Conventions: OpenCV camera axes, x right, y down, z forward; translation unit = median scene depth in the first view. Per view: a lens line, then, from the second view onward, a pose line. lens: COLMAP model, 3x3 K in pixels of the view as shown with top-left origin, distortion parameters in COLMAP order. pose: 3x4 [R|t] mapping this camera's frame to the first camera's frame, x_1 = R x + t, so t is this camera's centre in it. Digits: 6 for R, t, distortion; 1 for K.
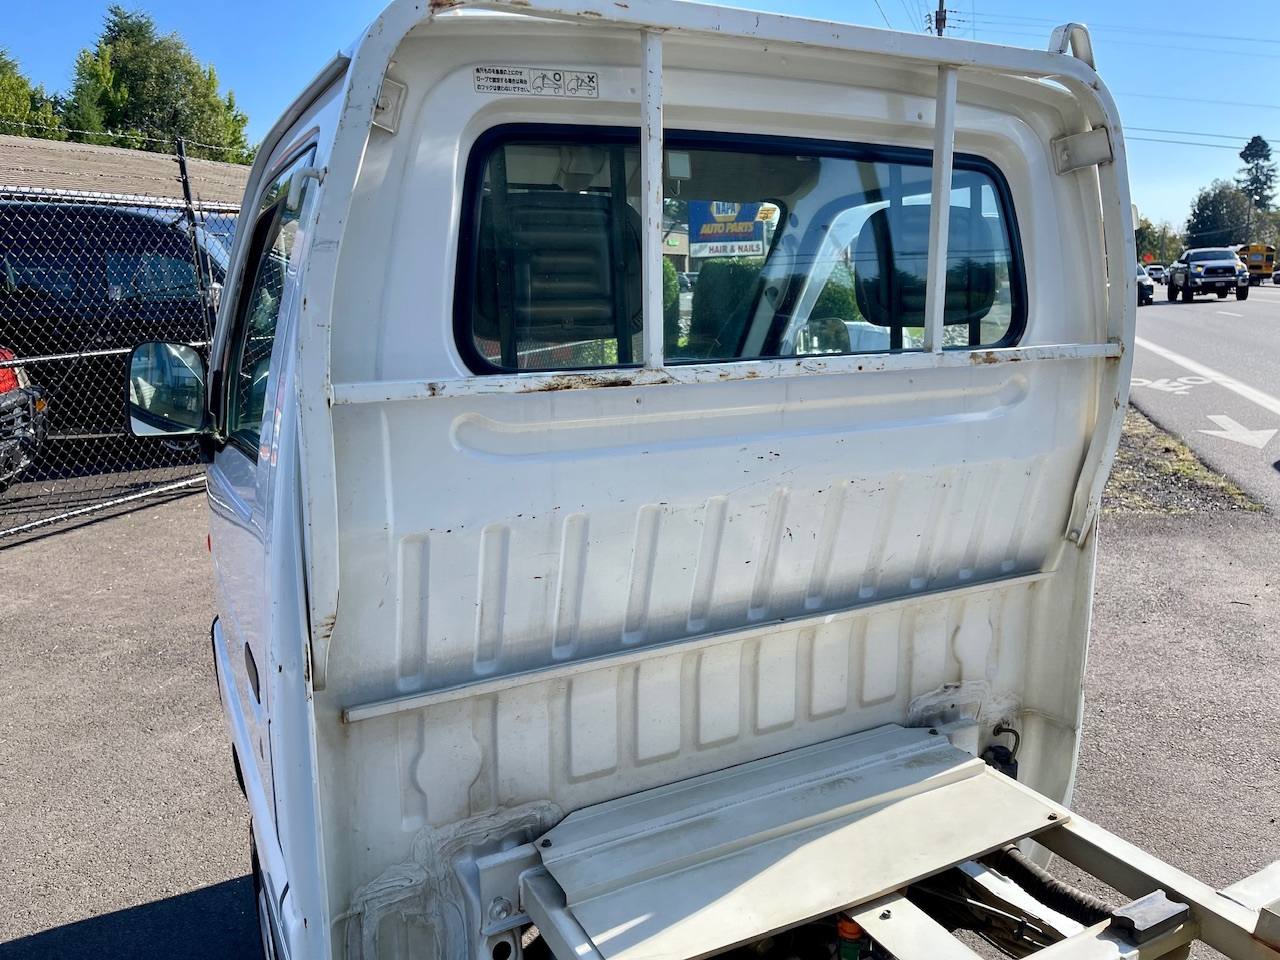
lens RADIAL K [[974.9, 0, 640.5], [0, 974.9, 473.7], [0, 0, 1]] dist [0.118785, -0.159627]
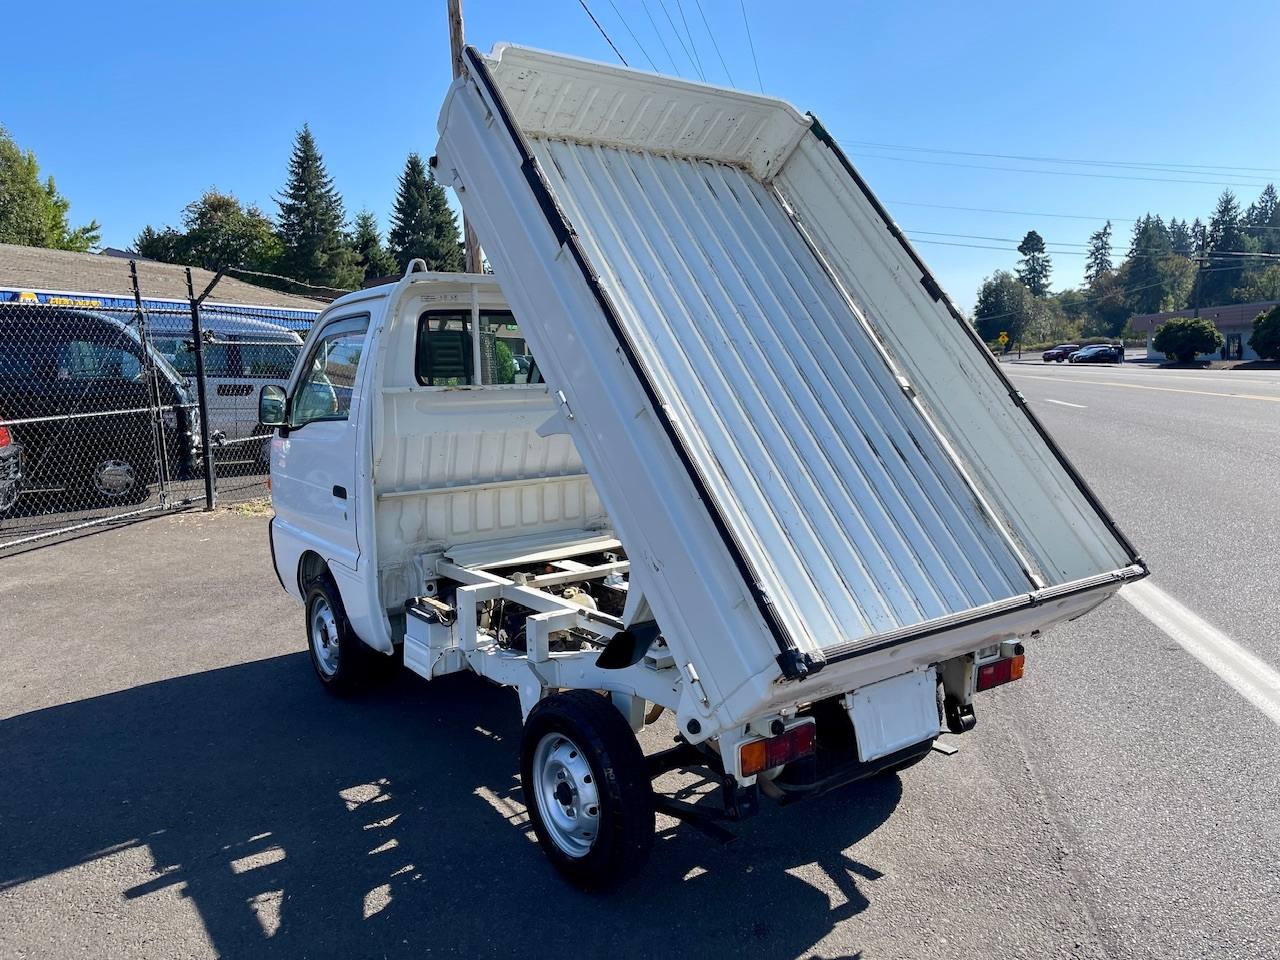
lens RADIAL K [[978.9, 0, 643.0], [0, 978.9, 479.0], [0, 0, 1]] dist [0.062467, -0.078393]
pose [[0.986718, -0.027470, 0.160100, 0.008510], [0.039362, 0.996658, -0.071583, 0.156953], [-0.157599, 0.076934, 0.984502, -0.770737]]
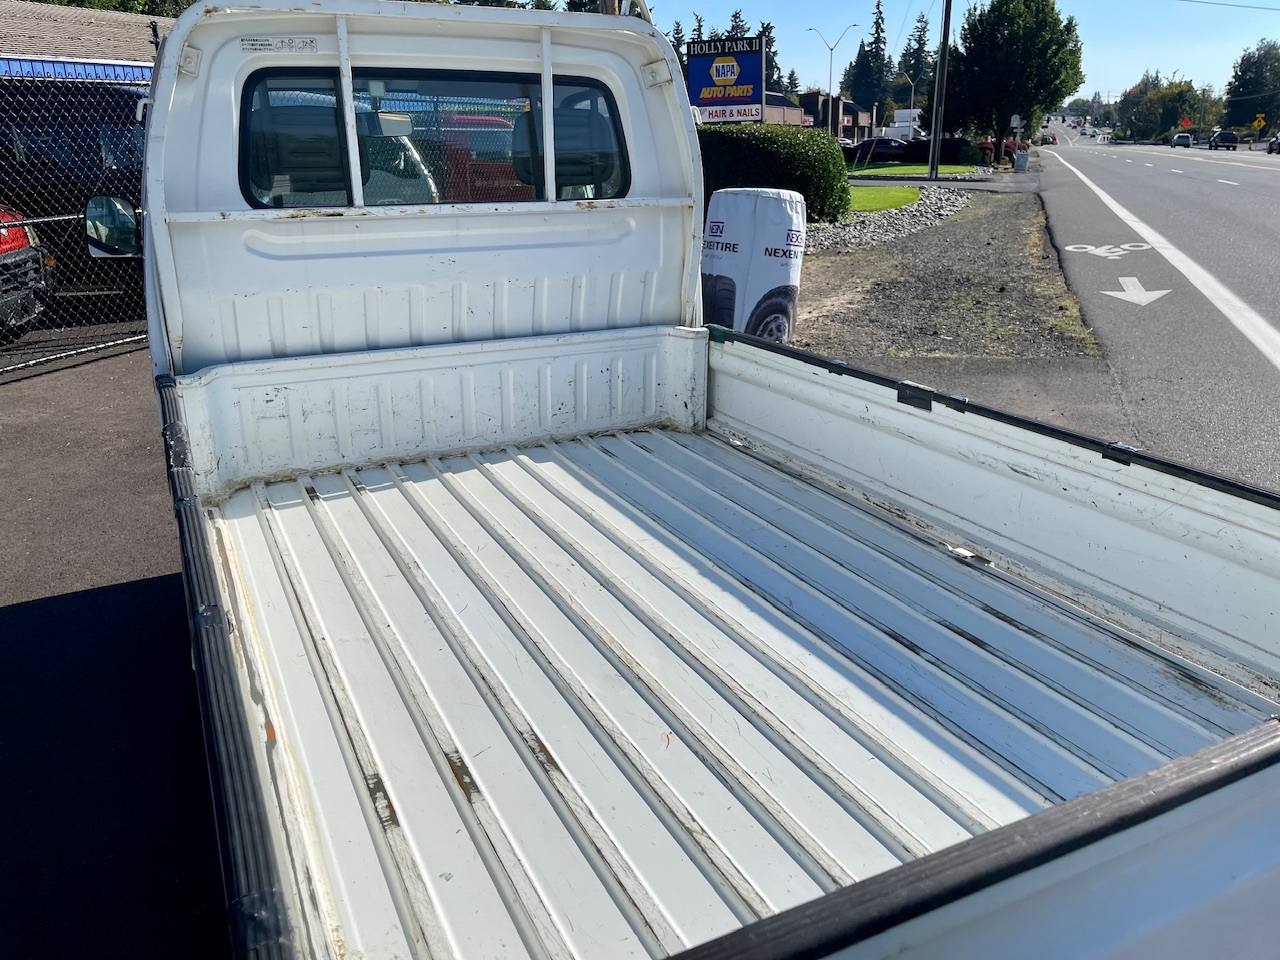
lens RADIAL K [[983.4, 0, 641.6], [0, 983.4, 465.1], [0, 0, 1]] dist [0.065678, -0.094408]
pose [[0.999797, 0.004928, -0.019559, 0.214365], [-0.002597, 0.993075, 0.117450, 0.055446], [0.020002, -0.117375, 0.992886, -0.318136]]
